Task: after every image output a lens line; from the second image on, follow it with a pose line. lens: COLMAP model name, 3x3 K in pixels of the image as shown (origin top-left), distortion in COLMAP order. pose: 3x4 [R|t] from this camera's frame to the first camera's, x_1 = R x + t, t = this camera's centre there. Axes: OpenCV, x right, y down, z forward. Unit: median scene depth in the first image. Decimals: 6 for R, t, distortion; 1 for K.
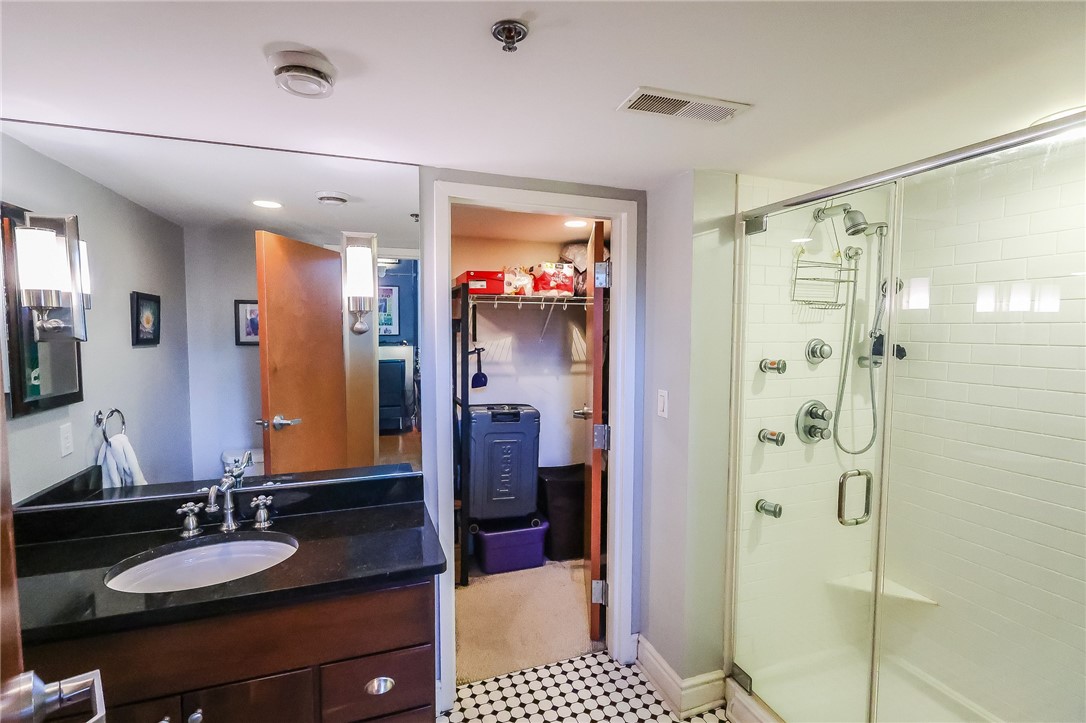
lens RADIAL K [[498.6, 0, 543.1], [0, 498.6, 363.0], [0, 0, 1]] dist [-0.002541, 0.000522]
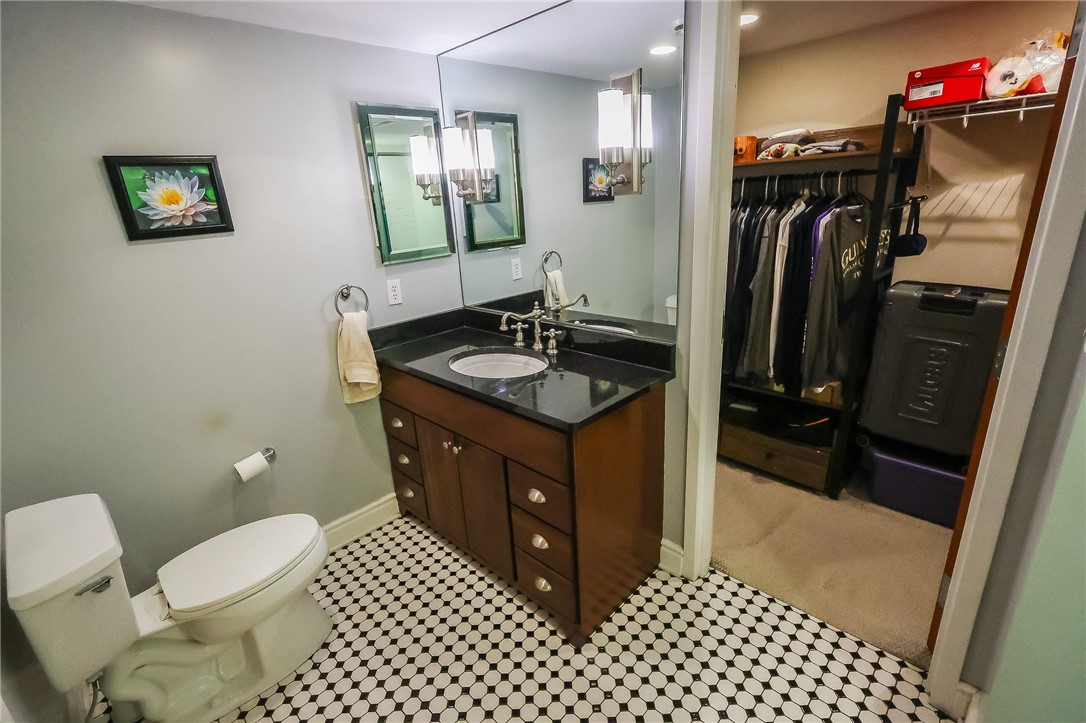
lens RADIAL K [[498.6, 0, 543.1], [0, 498.6, 360.6], [0, 0, 1]] dist [-0.002541, 0.000522]
pose [[0.430892, 0.257638, -0.864844, 0.297228], [-0.001095, 0.958527, 0.285001, -0.008372], [0.902403, -0.121857, 0.413303, 0.251942]]
